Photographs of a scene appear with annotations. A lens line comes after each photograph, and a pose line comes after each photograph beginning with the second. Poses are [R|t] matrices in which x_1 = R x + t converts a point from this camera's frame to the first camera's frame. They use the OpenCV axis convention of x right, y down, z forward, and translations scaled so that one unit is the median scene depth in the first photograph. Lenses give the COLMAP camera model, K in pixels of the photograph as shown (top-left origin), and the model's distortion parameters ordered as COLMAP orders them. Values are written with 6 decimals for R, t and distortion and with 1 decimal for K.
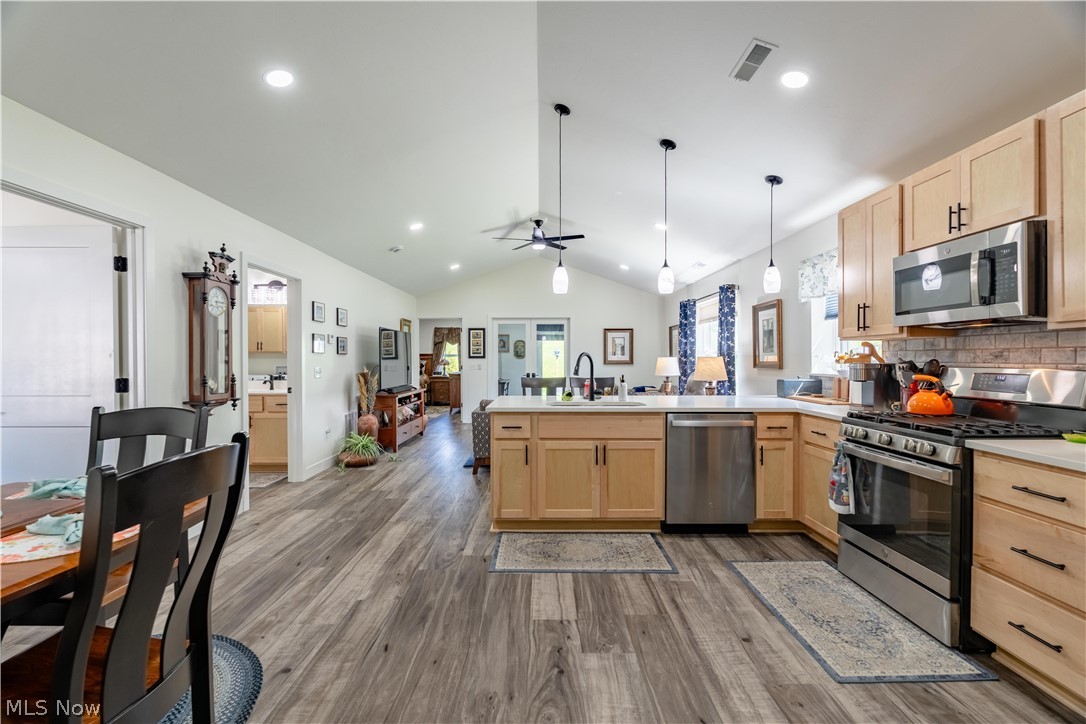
lens RADIAL K [[471.9, 0, 543.0], [0, 471.9, 365.1], [0, 0, 1]] dist [-0.005789, 0.000559]
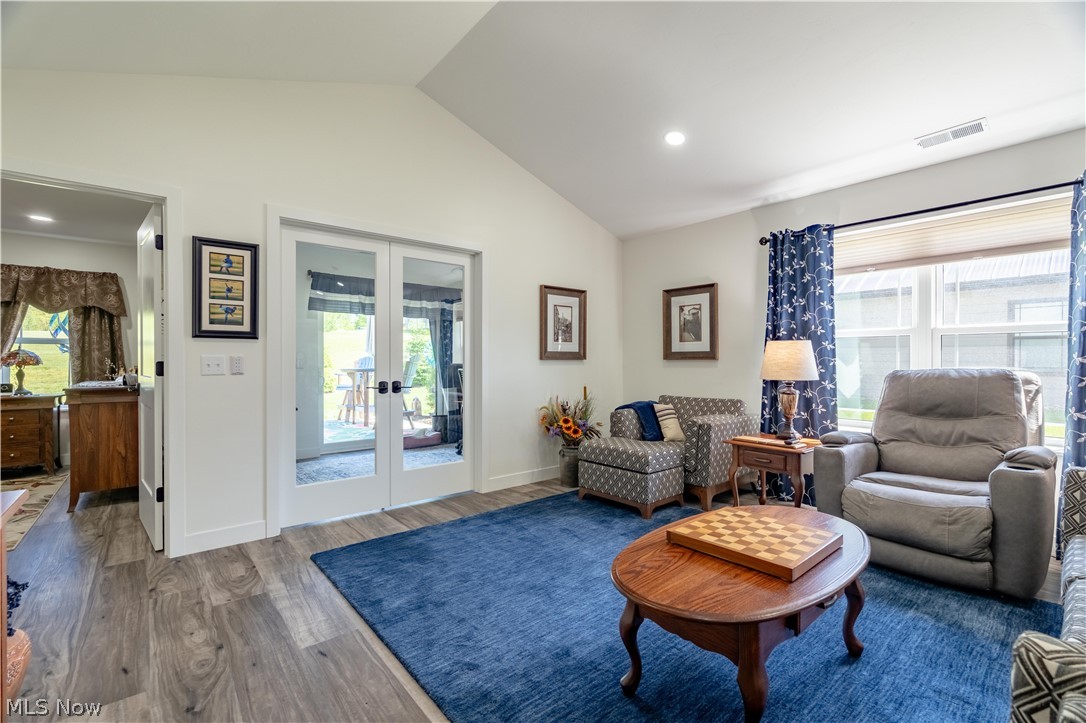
lens RADIAL K [[471.9, 0, 537.9], [0, 471.9, 363.4], [0, 0, 1]] dist [-0.005789, 0.000559]
pose [[0.772544, -0.000887, 0.634961, -0.521024], [0.007338, 0.999945, -0.007531, 0.016505], [-0.634919, 0.010477, 0.772507, 1.844165]]
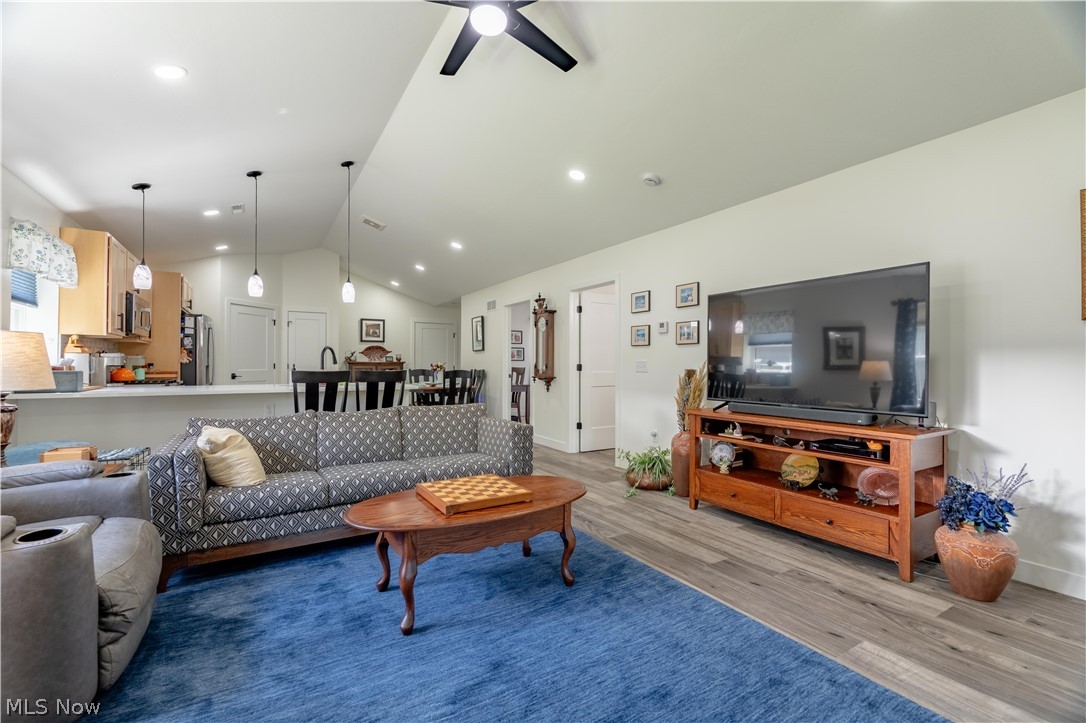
lens RADIAL K [[471.9, 0, 538.5], [0, 471.9, 358.6], [0, 0, 1]] dist [-0.005789, 0.000559]
pose [[-0.861874, -0.006572, -0.507080, 0.286963], [-0.007570, 0.999971, -0.000093, 0.003060], [0.507066, 0.003759, -0.861899, 2.783247]]
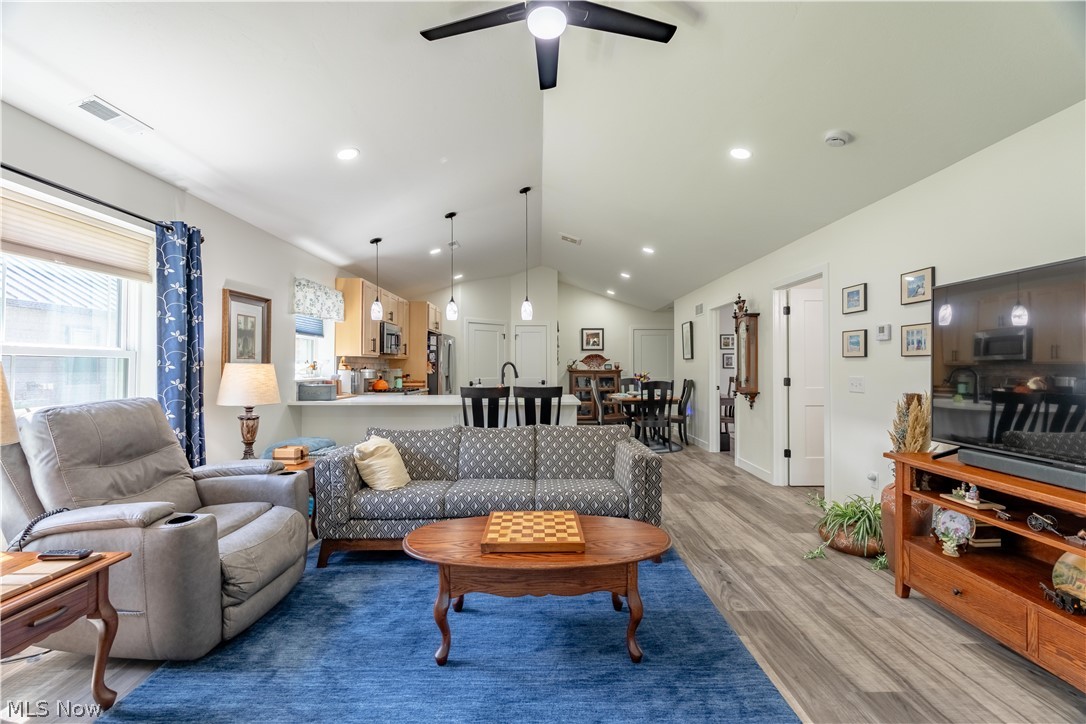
lens RADIAL K [[471.9, 0, 540.6], [0, 471.9, 362.4], [0, 0, 1]] dist [-0.005789, 0.000559]
pose [[-0.999980, 0.002932, 0.005535, -0.012753], [0.002967, 0.999975, 0.006428, -0.038809], [-0.005516, 0.006445, -0.999964, 2.787977]]
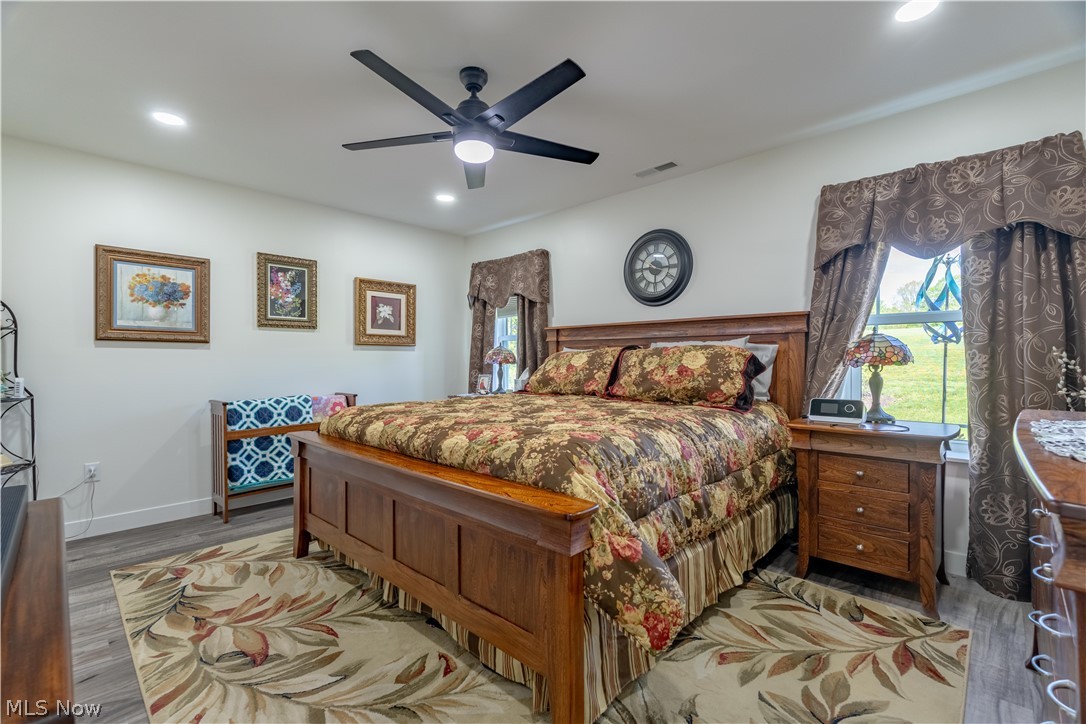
lens RADIAL K [[471.9, 0, 544.3], [0, 471.9, 365.3], [0, 0, 1]] dist [-0.005789, 0.000559]
pose [[0.717261, 0.002783, -0.696799, -0.695112], [-0.007729, 0.999962, -0.003961, 0.007865], [0.696761, 0.008227, 0.717256, 3.088793]]
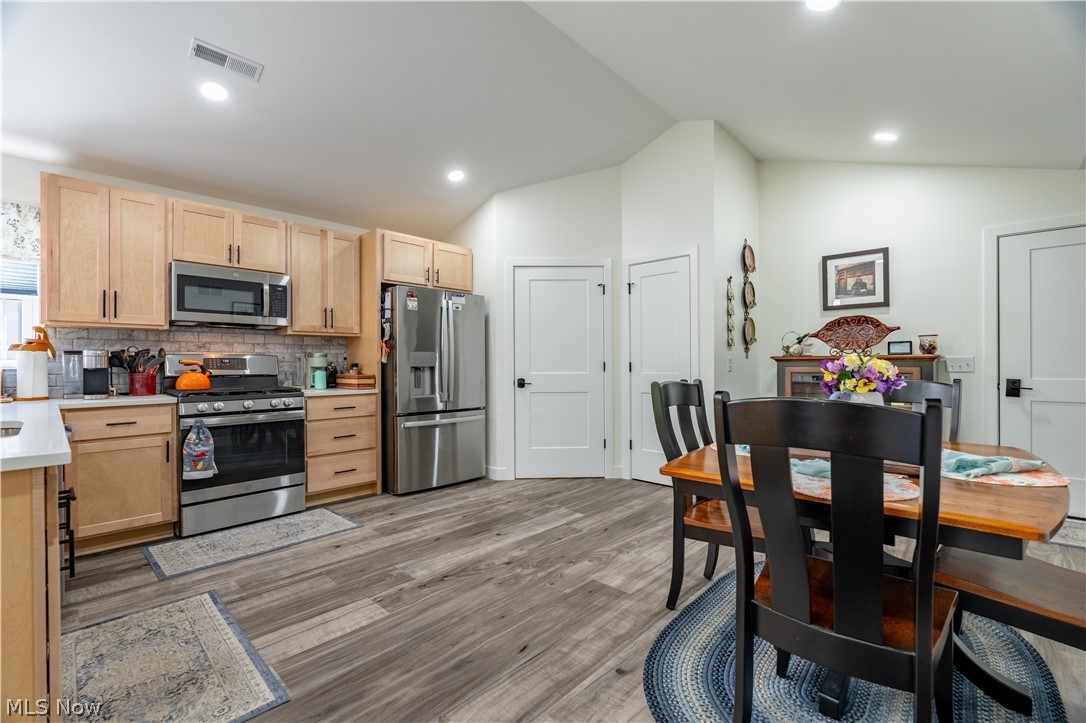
lens RADIAL K [[471.9, 0, 542.3], [0, 471.9, 362.3], [0, 0, 1]] dist [-0.005789, 0.000559]
pose [[-0.723779, 0.006794, 0.689998, -0.629159], [0.015185, 0.999866, 0.006084, 0.028768], [-0.689865, 0.014881, -0.723785, 1.033178]]
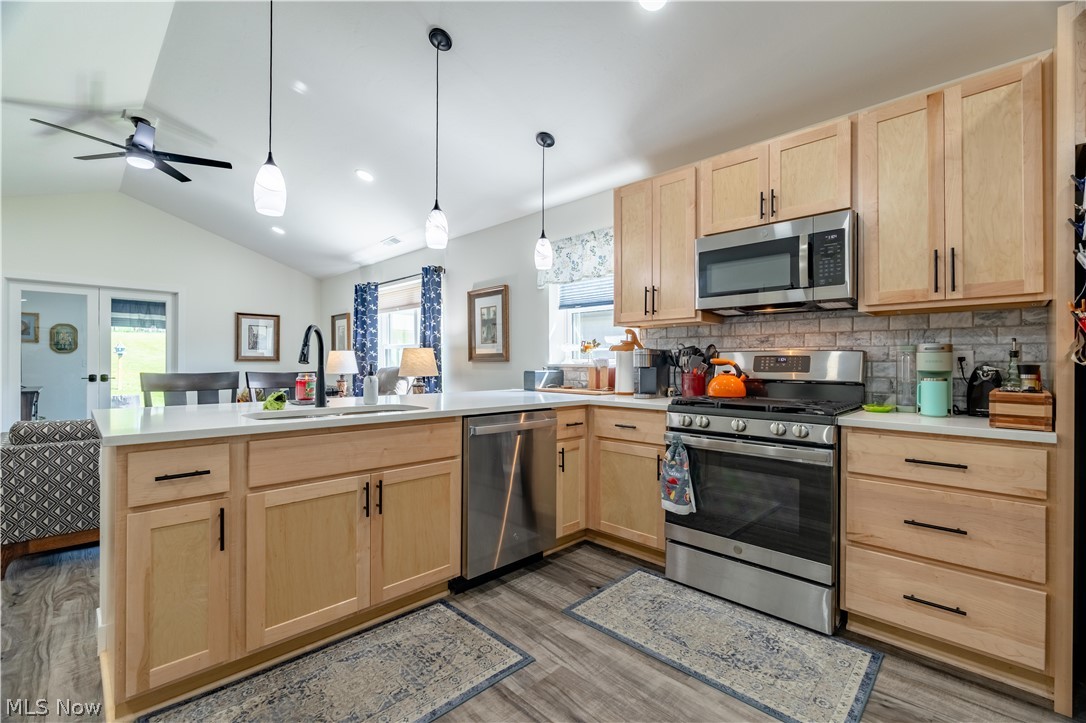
lens RADIAL K [[471.9, 0, 538.4], [0, 471.9, 362.8], [0, 0, 1]] dist [-0.005789, 0.000559]
pose [[0.710784, 0.004593, 0.703395, -0.144934], [0.005062, 0.999919, -0.011644, 0.033065], [-0.703392, 0.011837, 0.710704, 0.455536]]
